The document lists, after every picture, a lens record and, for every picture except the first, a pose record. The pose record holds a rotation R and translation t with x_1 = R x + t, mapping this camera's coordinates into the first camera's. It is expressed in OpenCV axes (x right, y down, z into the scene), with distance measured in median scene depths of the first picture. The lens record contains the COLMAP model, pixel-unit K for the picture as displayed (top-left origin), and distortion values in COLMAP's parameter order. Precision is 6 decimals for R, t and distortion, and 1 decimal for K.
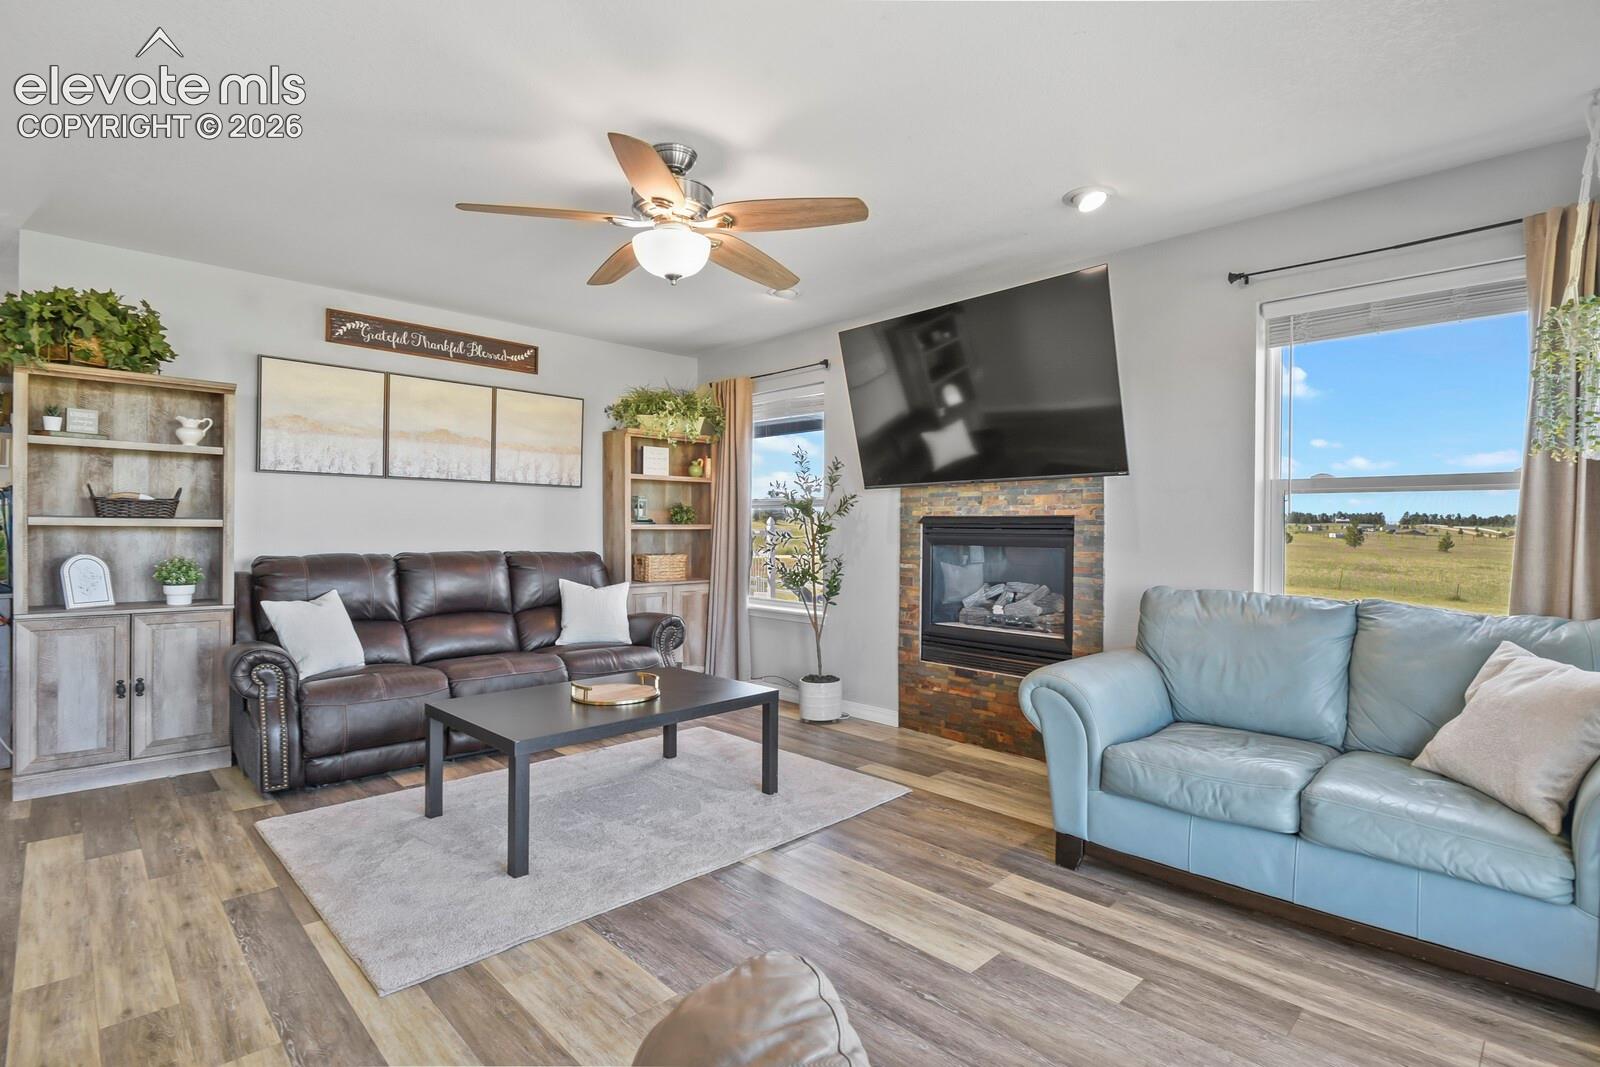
lens RADIAL K [[773.0, 0, 809.3], [0, 773.0, 532.9], [0, 0, 1]] dist [-0.005409, -0.010310]
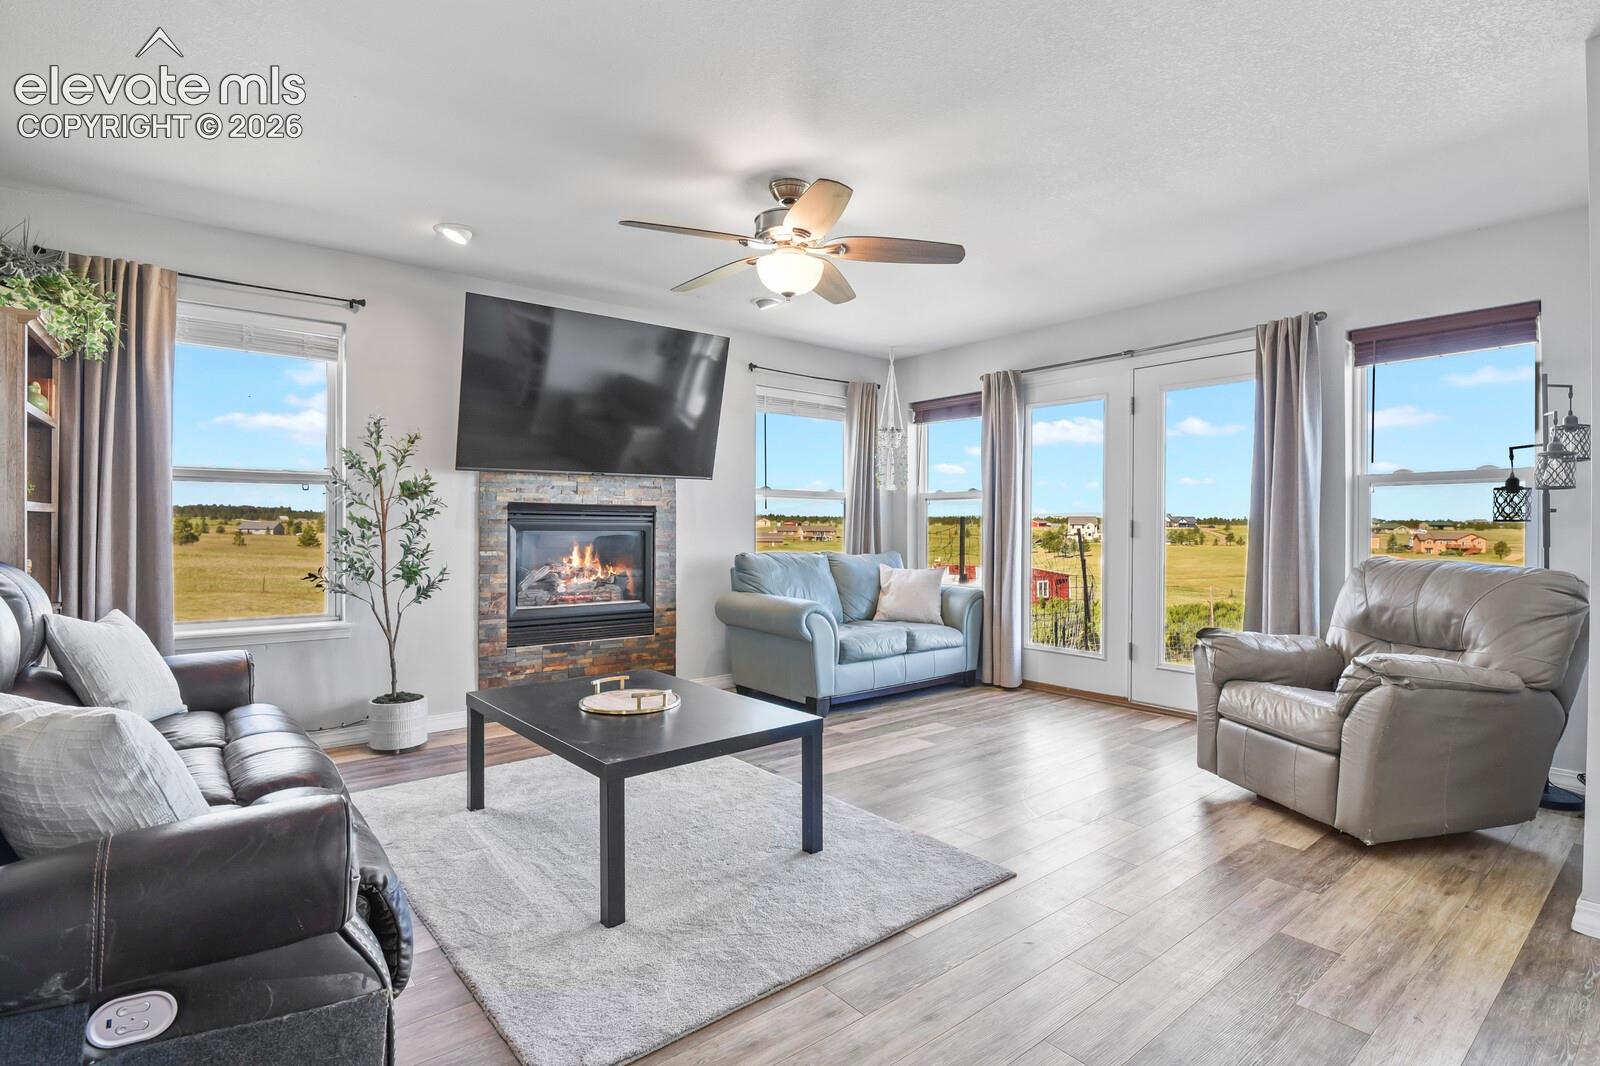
lens RADIAL K [[773.0, 0, 809.3], [0, 773.0, 532.4], [0, 0, 1]] dist [-0.005409, -0.010310]
pose [[0.087394, -0.013673, 0.996080, -0.879983], [0.002439, 0.999906, 0.013511, 0.005065], [-0.996171, 0.001249, 0.087419, 0.578129]]
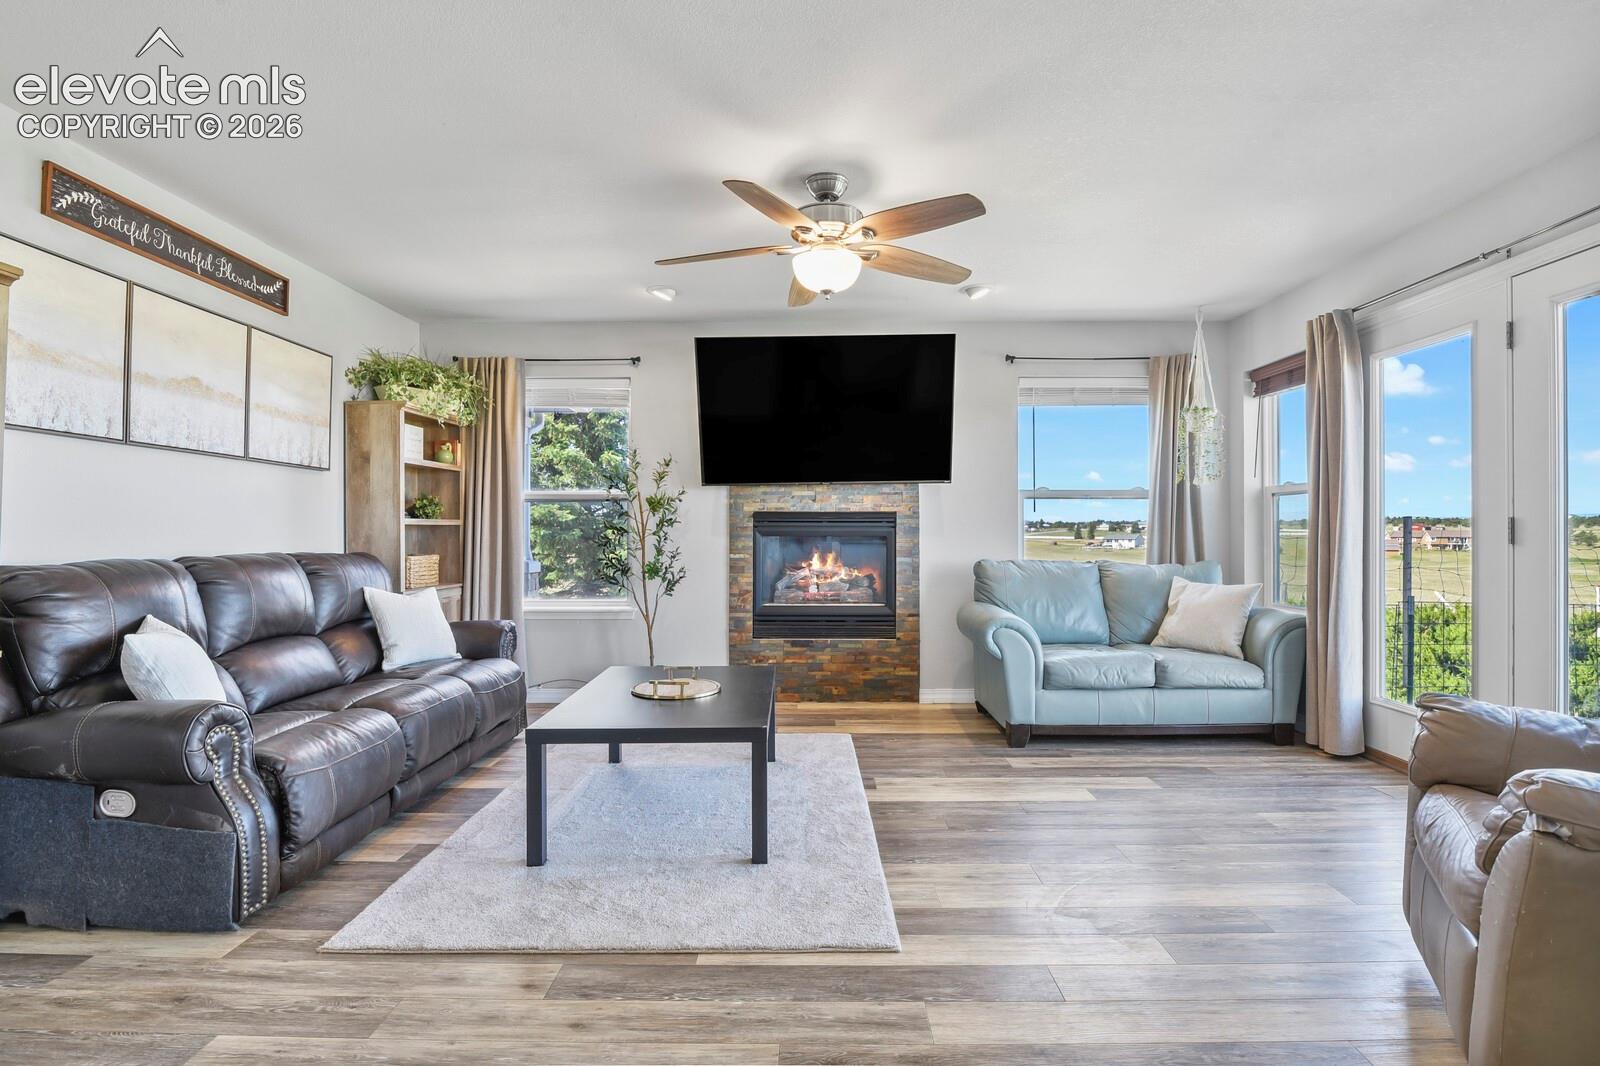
lens RADIAL K [[773.0, 0, 809.3], [0, 773.0, 532.4], [0, 0, 1]] dist [-0.005409, -0.010310]
pose [[0.704321, -0.007821, 0.709839, -0.658231], [0.010743, 0.999942, 0.000358, 0.010407], [-0.709800, 0.007373, 0.704364, 0.155337]]
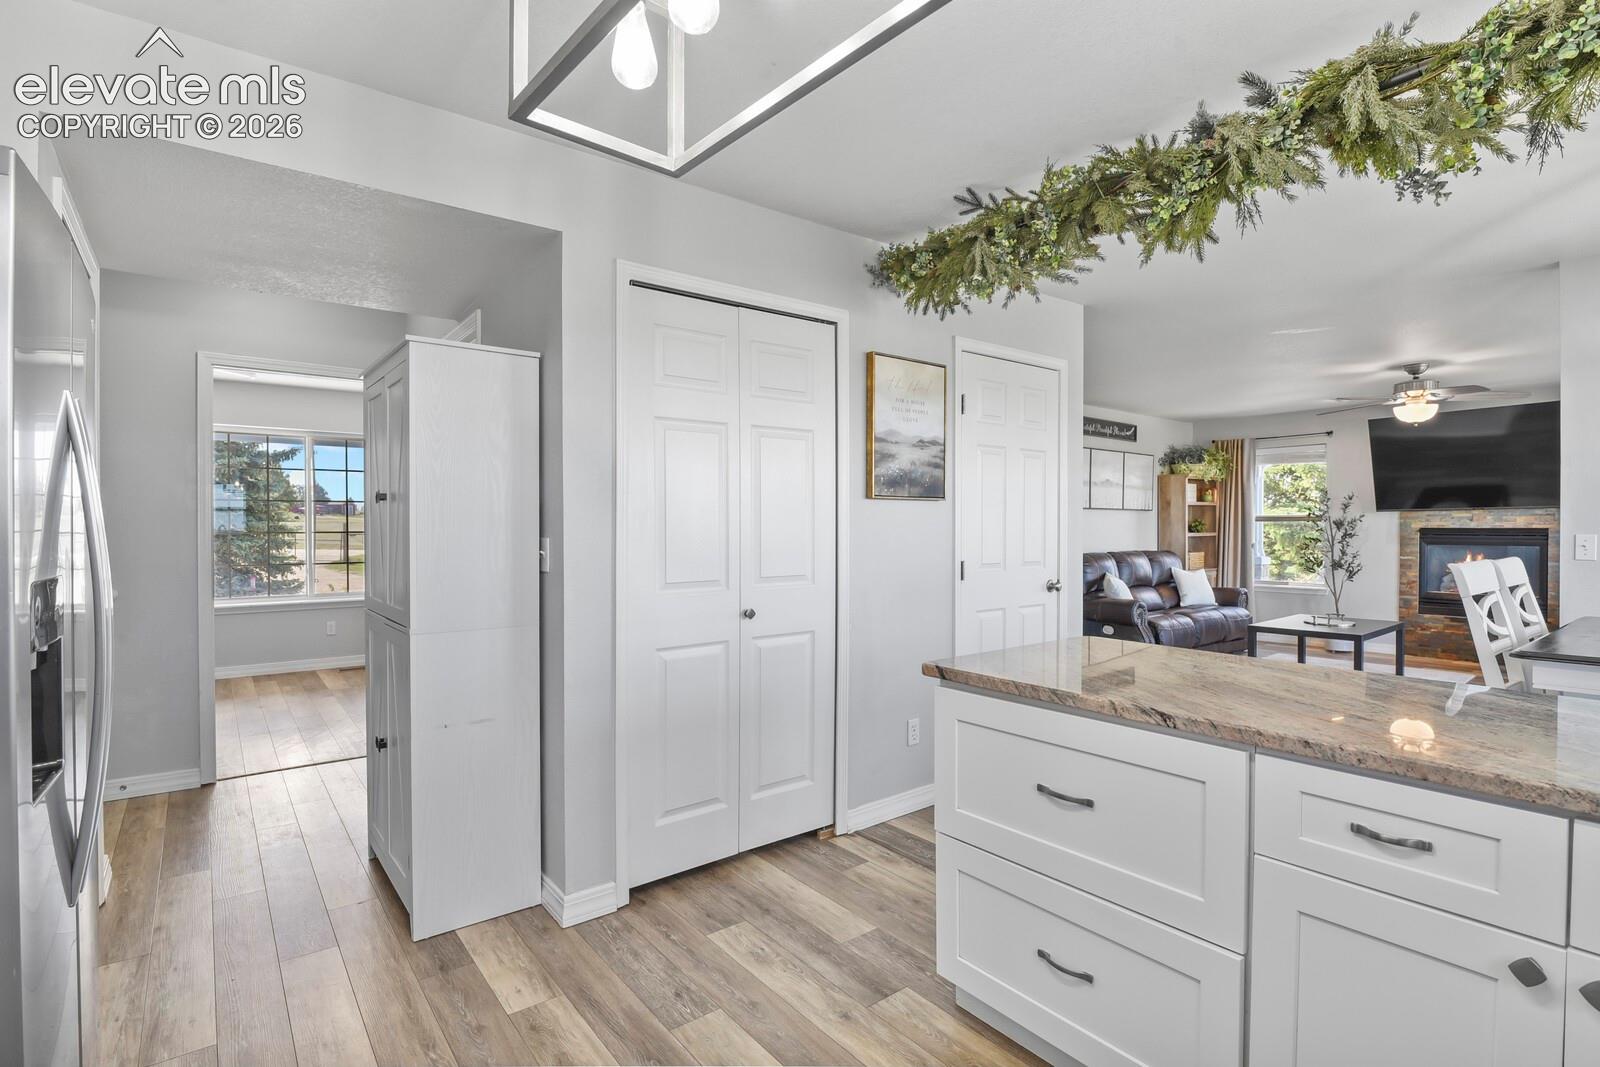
lens RADIAL K [[773.0, 0, 809.3], [0, 773.0, 532.9], [0, 0, 1]] dist [-0.005409, -0.010310]
pose [[0.994104, -0.009334, -0.108032, -1.084697], [0.009566, 0.999953, 0.001624, -0.028614], [0.108012, -0.002647, 0.994146, -0.875185]]
